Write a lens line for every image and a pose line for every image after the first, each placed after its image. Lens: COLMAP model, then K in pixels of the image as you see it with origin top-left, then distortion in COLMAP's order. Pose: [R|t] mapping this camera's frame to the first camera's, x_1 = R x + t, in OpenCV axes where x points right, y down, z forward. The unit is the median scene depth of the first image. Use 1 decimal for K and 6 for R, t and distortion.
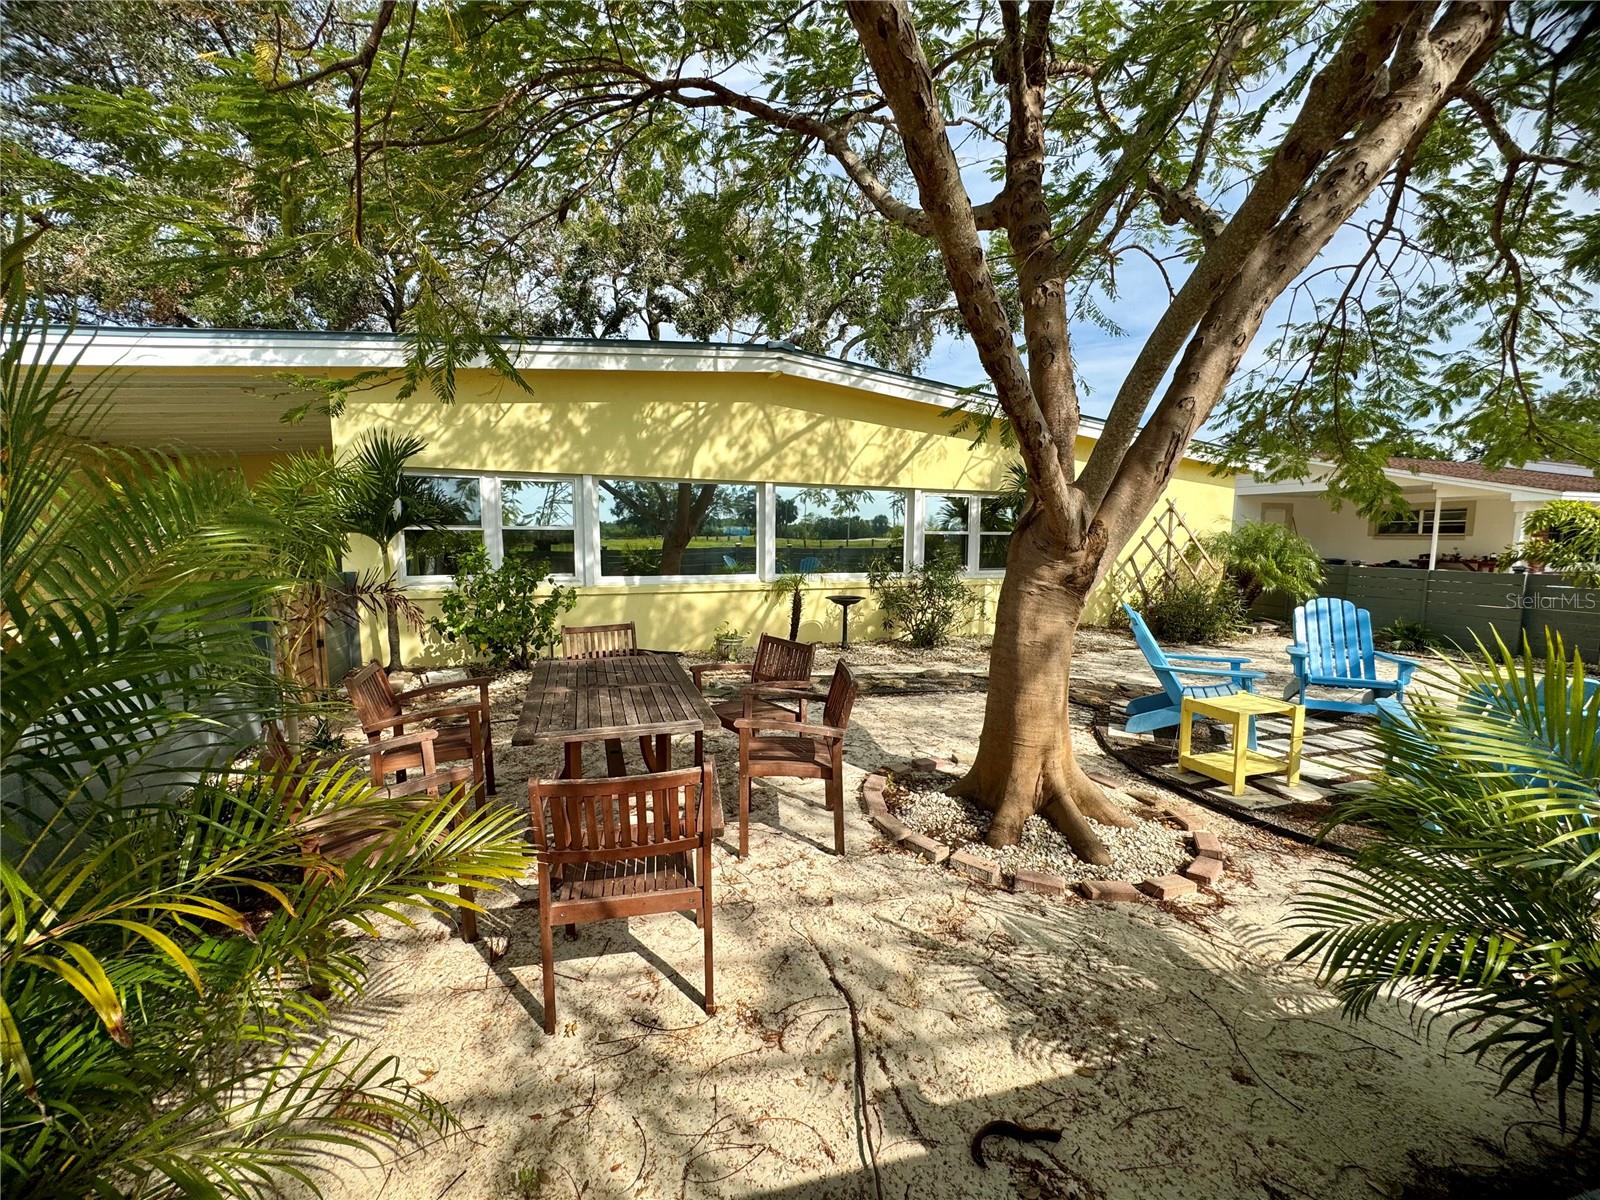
lens RADIAL K [[634.0, 0, 800.0], [0, 634.0, 600.0], [0, 0, 1]] dist [0.000855, 0.000041]
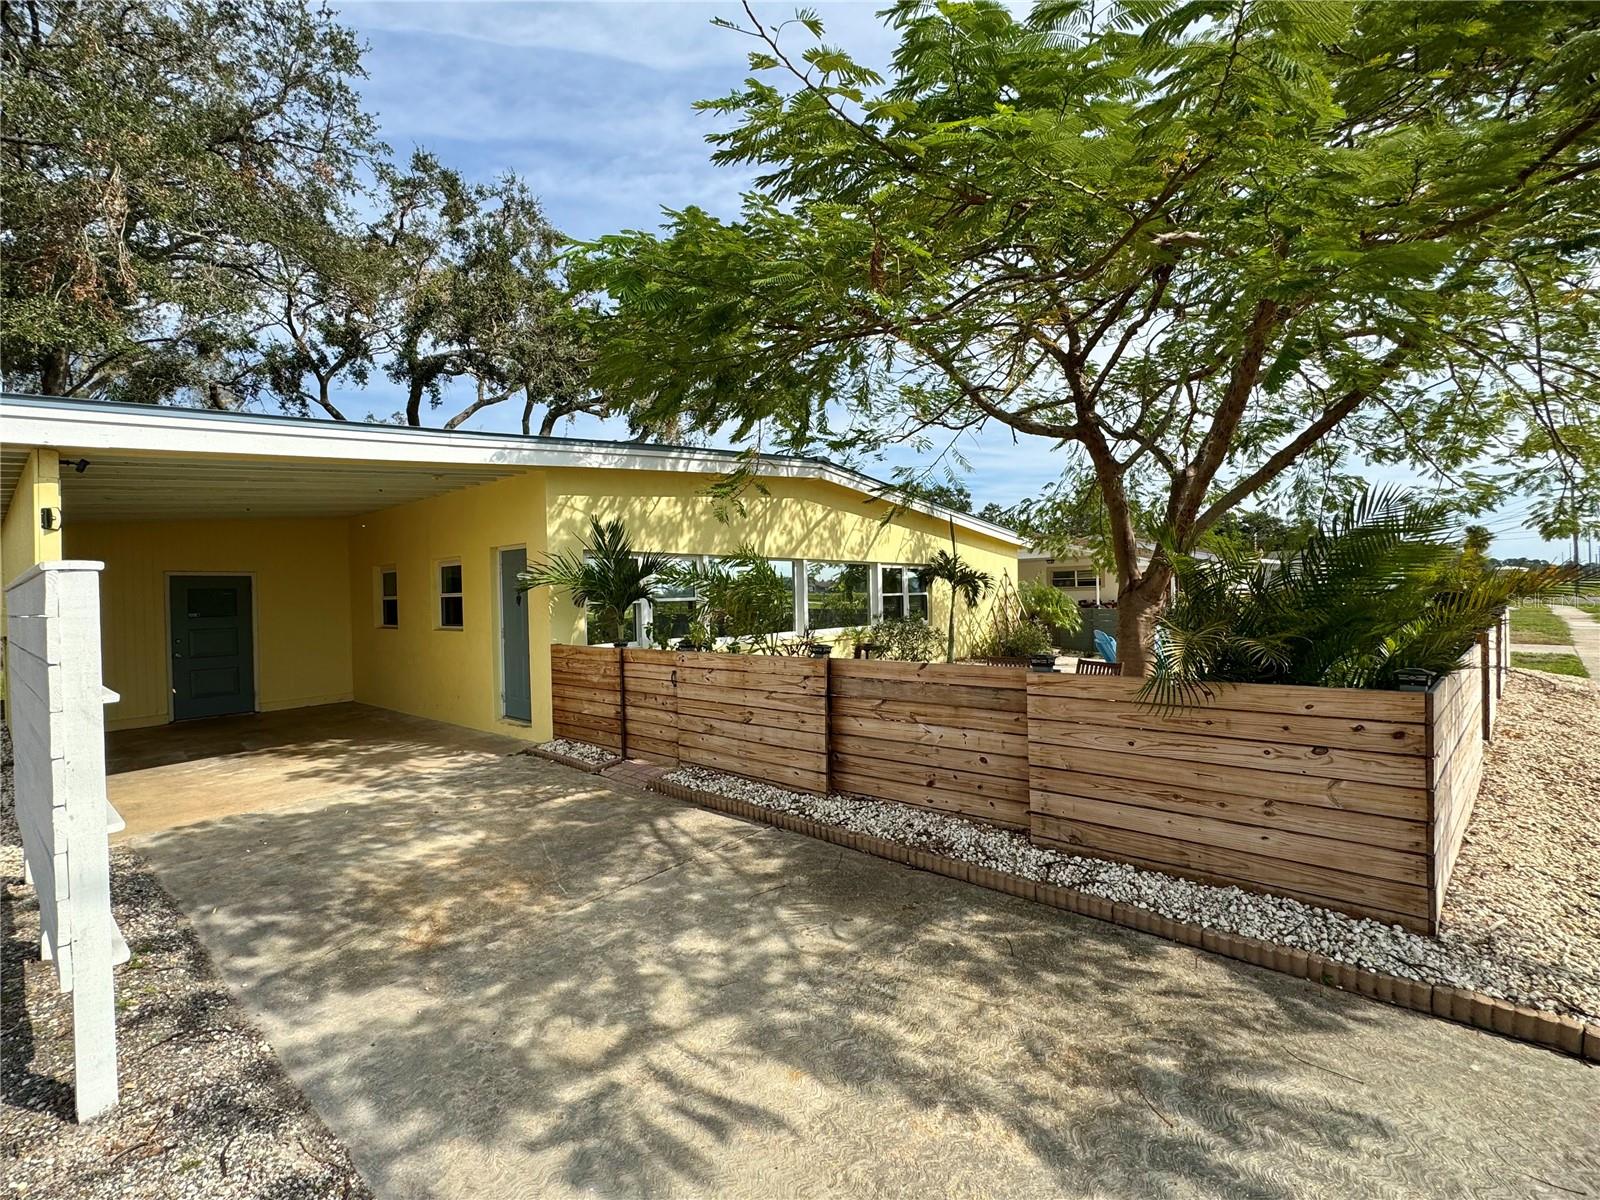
lens RADIAL K [[708.9, 0, 800.0], [0, 708.9, 600.0], [0, 0, 1]] dist [-0.003154, -0.000166]
pose [[0.877096, -0.032187, 0.479236, -0.752185], [0.080703, 0.993443, -0.080978, 0.011267], [-0.473488, 0.109701, 0.873942, -0.239643]]
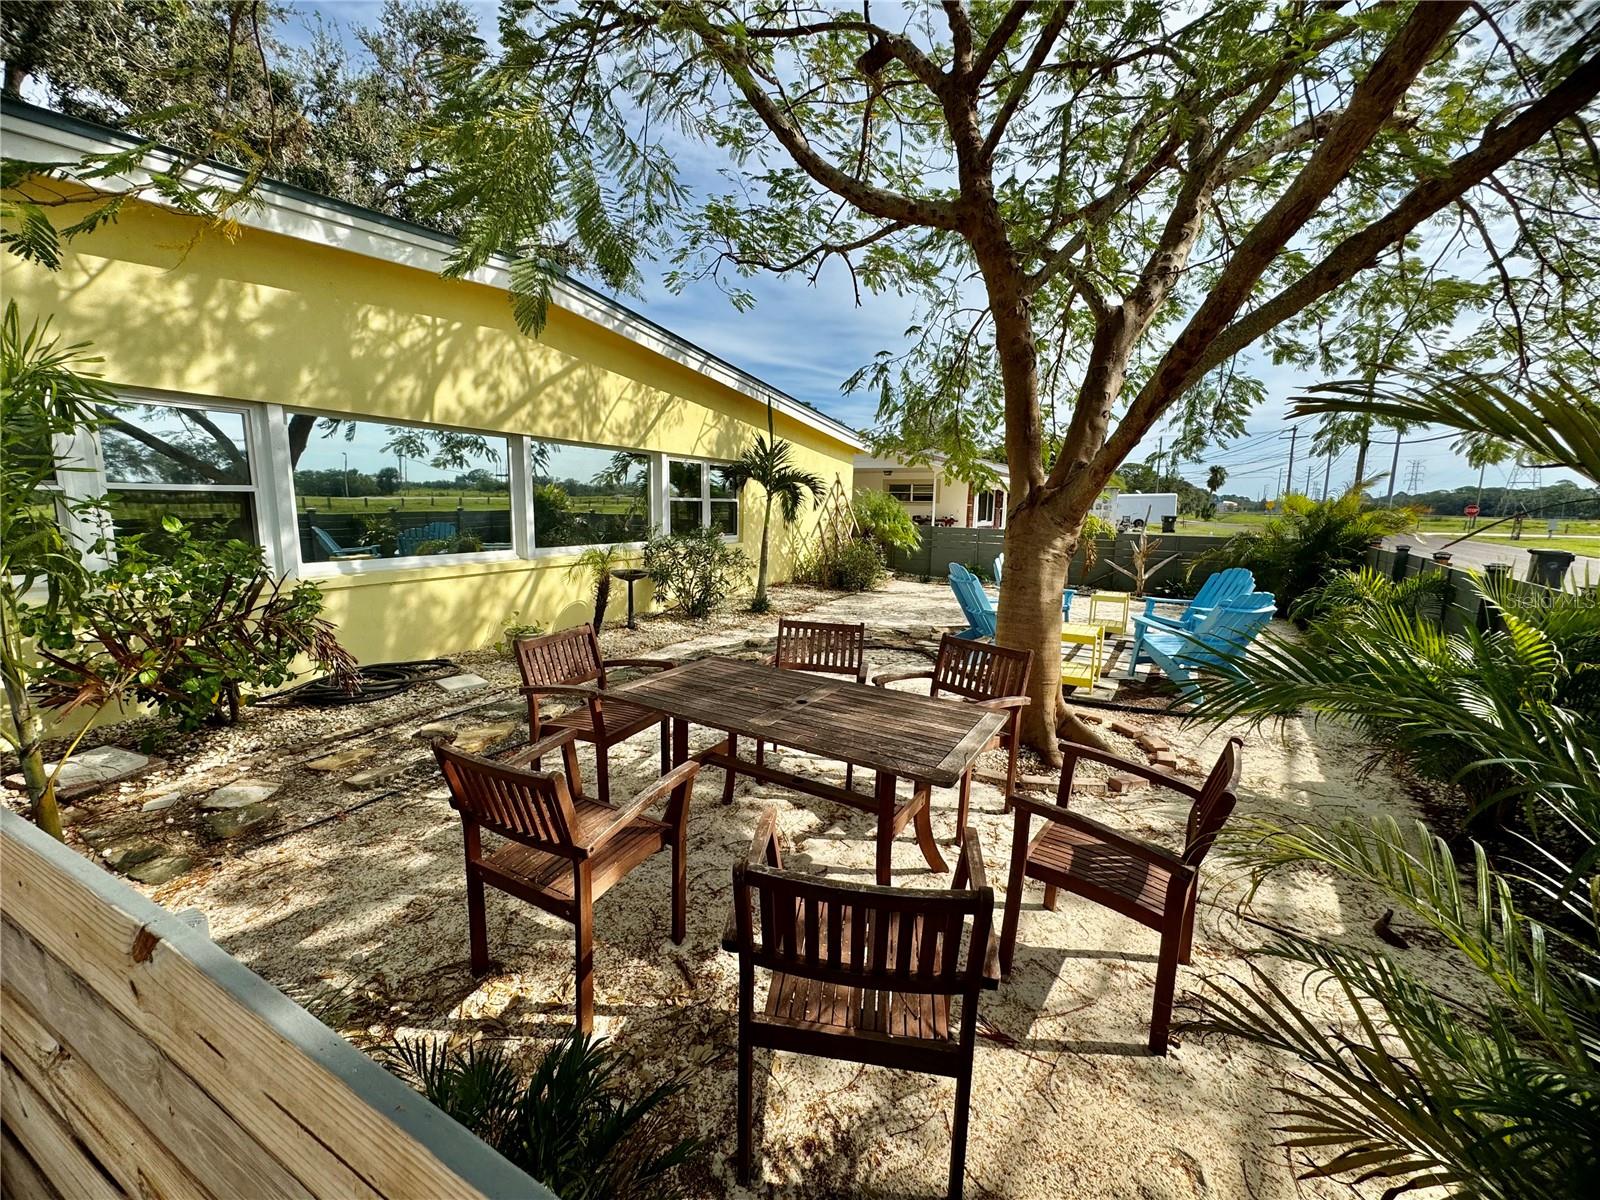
lens RADIAL K [[634.0, 0, 800.0], [0, 634.0, 600.0], [0, 0, 1]] dist [0.000855, 0.000041]
pose [[0.757798, -0.092106, 0.645955, -0.326808], [0.052327, 0.995377, 0.080543, -0.023814], [-0.650387, -0.027234, 0.759114, 0.157264]]
